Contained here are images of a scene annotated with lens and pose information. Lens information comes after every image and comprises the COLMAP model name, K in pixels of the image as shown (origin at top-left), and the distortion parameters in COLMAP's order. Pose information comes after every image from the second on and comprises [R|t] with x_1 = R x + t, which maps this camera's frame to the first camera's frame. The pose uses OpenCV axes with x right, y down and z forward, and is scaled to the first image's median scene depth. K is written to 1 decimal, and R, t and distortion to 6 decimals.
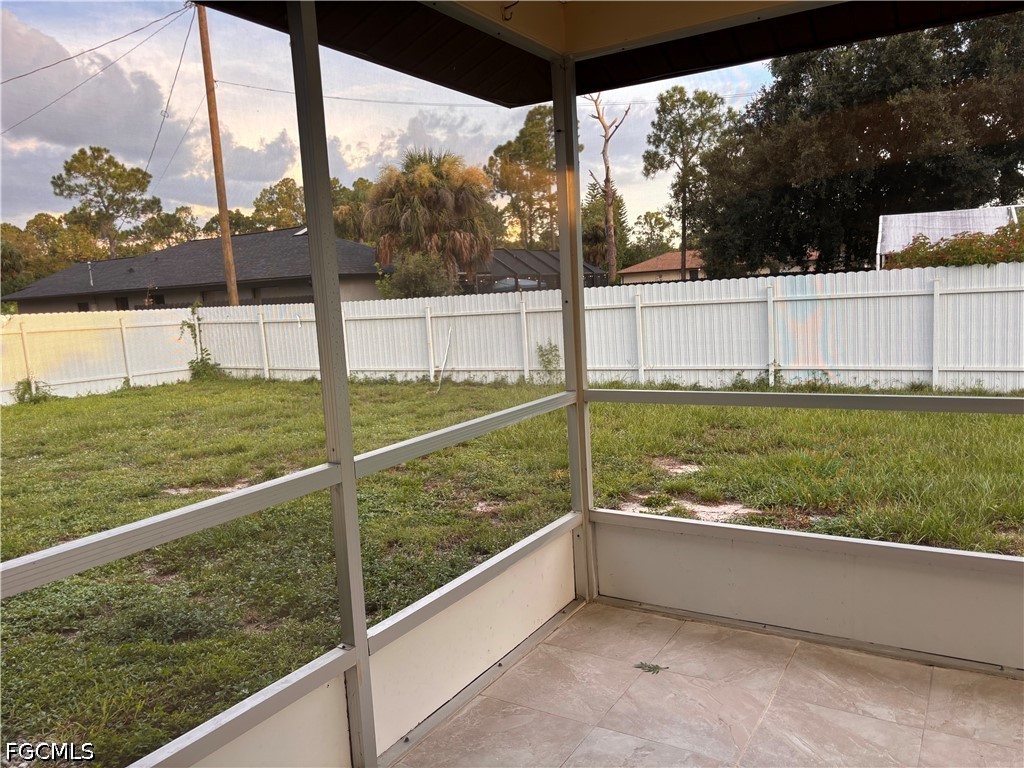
lens RADIAL K [[771.2, 0, 504.3], [0, 771.2, 392.6], [0, 0, 1]] dist [0.058758, -0.061332]
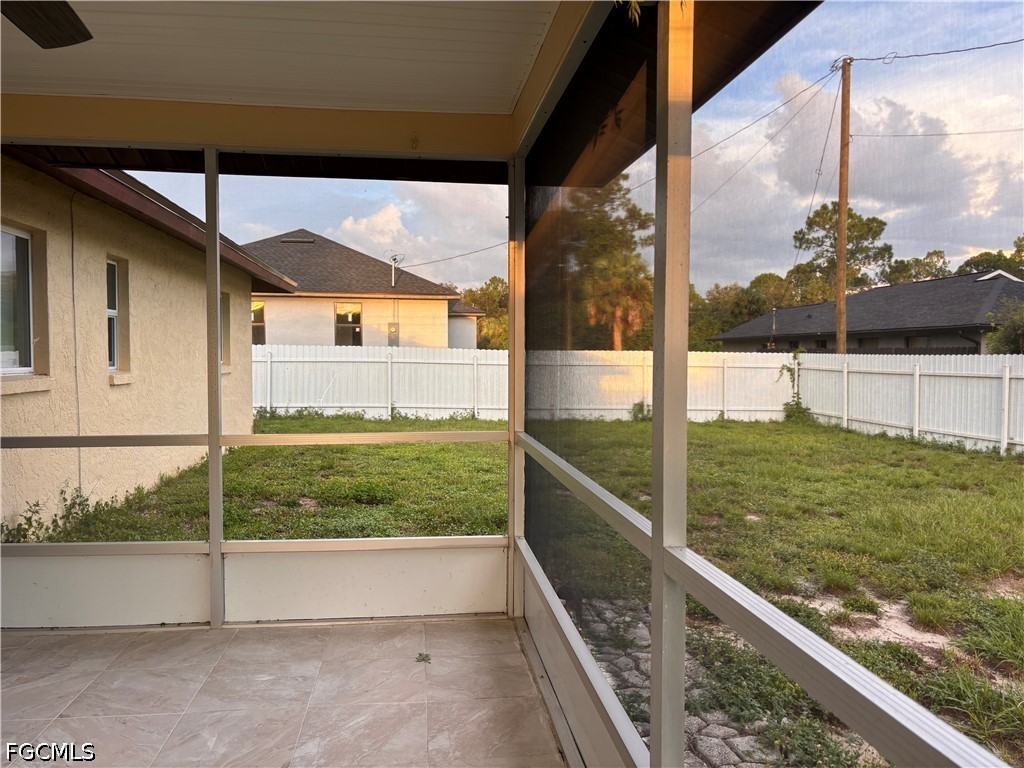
lens RADIAL K [[771.2, 0, 512.1], [0, 771.2, 384.1], [0, 0, 1]] dist [0.058758, -0.061332]
pose [[0.627741, 0.086346, -0.773618, 0.197383], [-0.138283, 0.990391, -0.001667, -0.014094], [0.766041, 0.108025, 0.633650, 0.049790]]
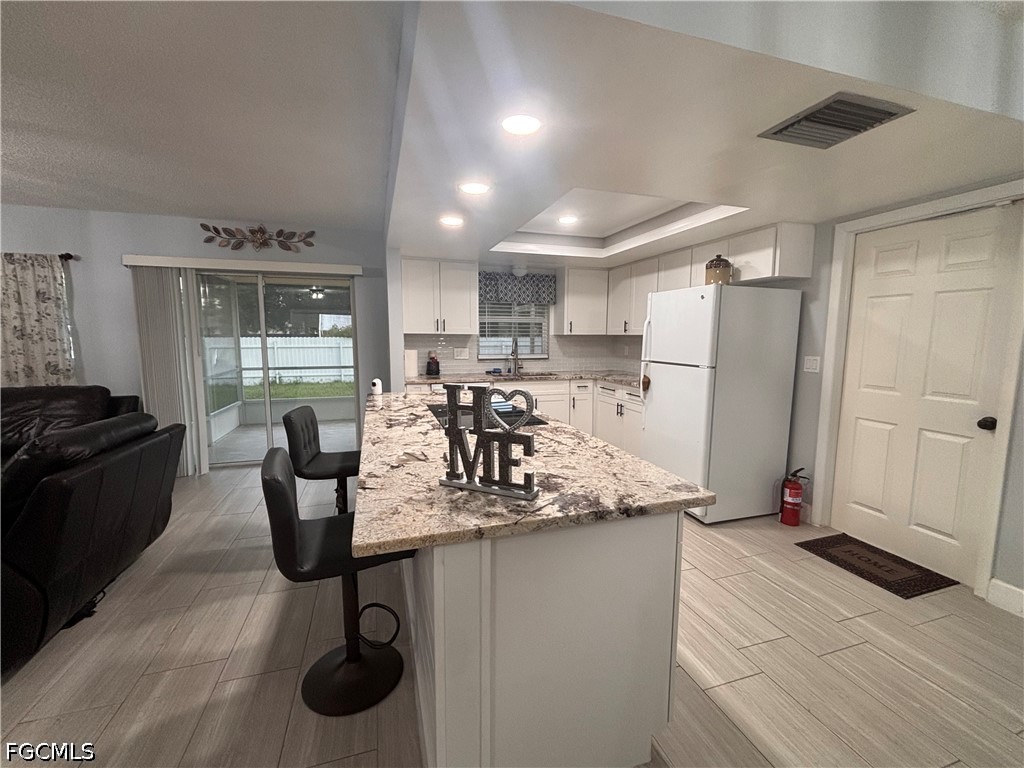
lens RADIAL K [[426.3, 0, 508.7], [0, 426.3, 384.0], [0, 0, 1]] dist [-0.001881, 0.001231]
pose [[0.657532, -0.029651, 0.752843, -0.085477], [0.059851, 0.998123, -0.012963, 0.026016], [-0.751046, 0.053582, 0.658072, -0.188472]]
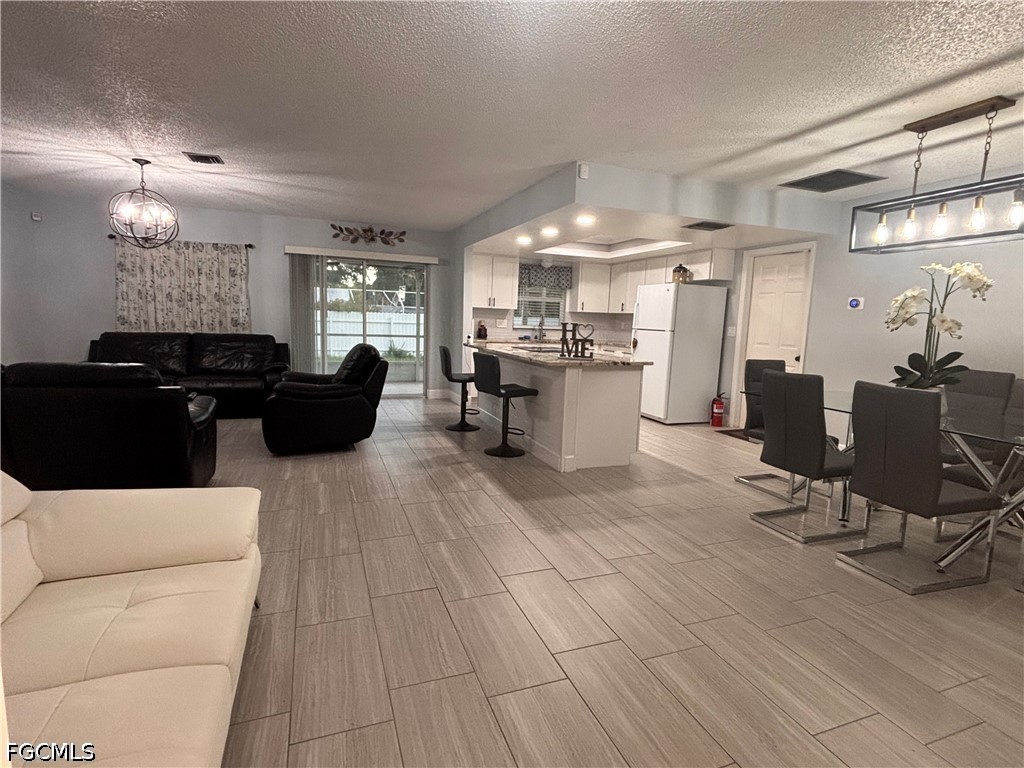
lens RADIAL K [[509.7, 0, 511.4], [0, 509.7, 381.2], [0, 0, 1]] dist [0.008911, -0.011218]
pose [[0.610867, -0.022641, 0.791410, -0.202446], [0.036362, 0.999339, 0.000523, 0.044637], [-0.790898, 0.028458, 0.611286, -0.241981]]
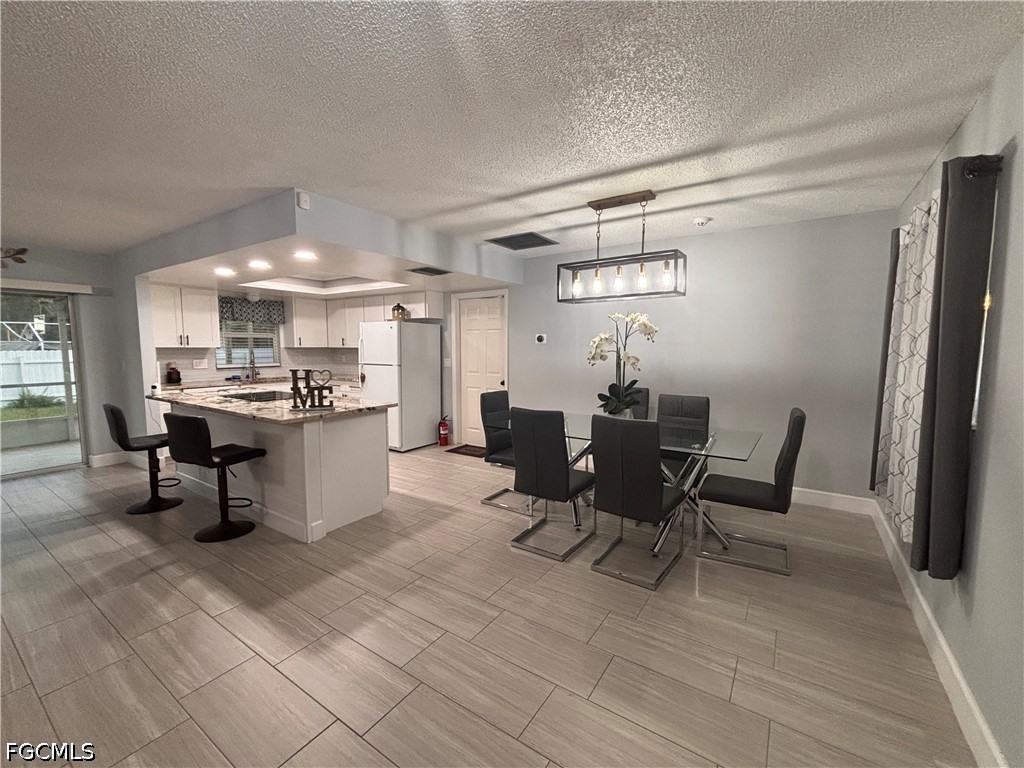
lens RADIAL K [[426.3, 0, 509.7], [0, 426.3, 381.3], [0, 0, 1]] dist [-0.001881, 0.001231]
pose [[0.043134, -0.026342, 0.998722, -0.176968], [0.128553, 0.991489, 0.020599, 0.034324], [-0.990764, 0.127500, 0.046153, -0.219138]]
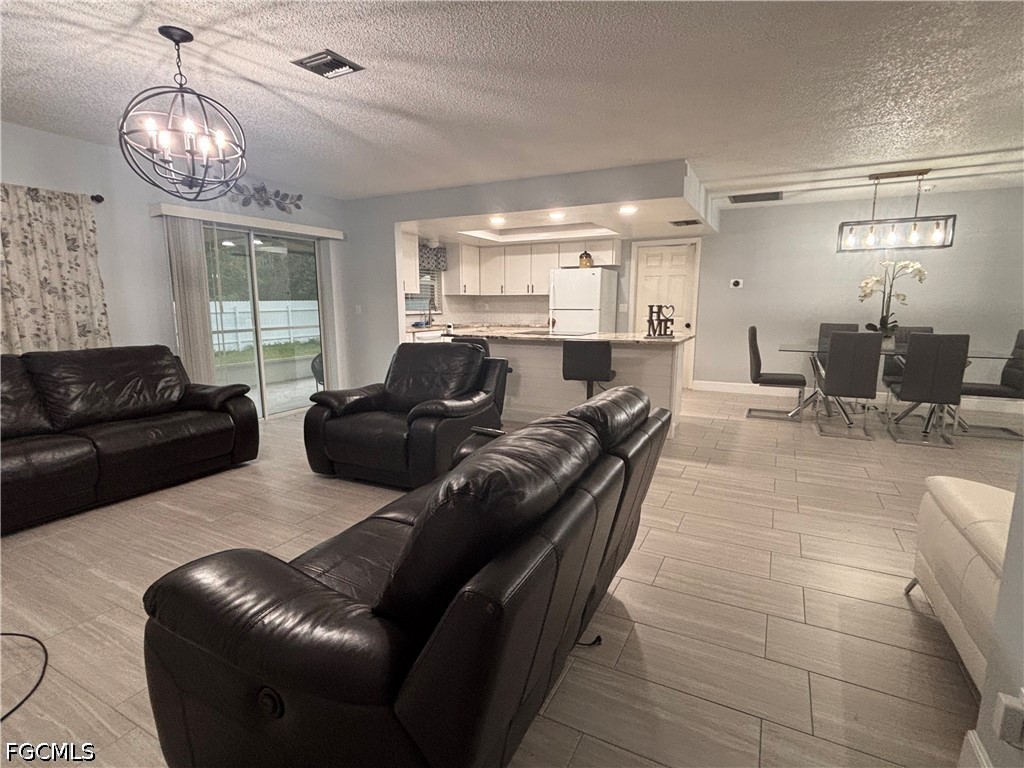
lens RADIAL K [[509.7, 0, 513.7], [0, 509.7, 378.9], [0, 0, 1]] dist [0.008911, -0.011218]
pose [[-0.061477, -0.092946, 0.993771, -0.242513], [0.137804, 0.985329, 0.100681, 0.025993], [-0.988550, 0.143135, -0.047767, -0.084329]]
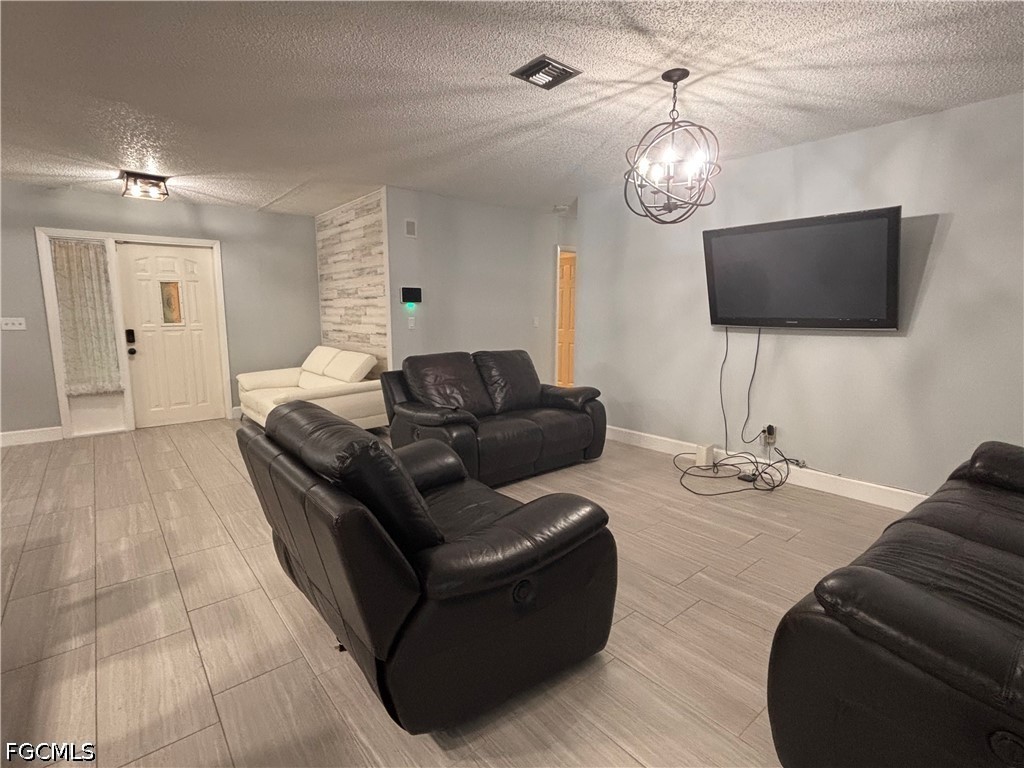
lens RADIAL K [[513.2, 0, 516.2], [0, 513.2, 382.2], [0, 0, 1]] dist [-0.006733, 0.005211]
pose [[-0.330119, 0.186208, -0.925391, -0.020241], [-0.105691, 0.966894, 0.232263, 0.004225], [0.938004, 0.174480, -0.299510, -0.024843]]
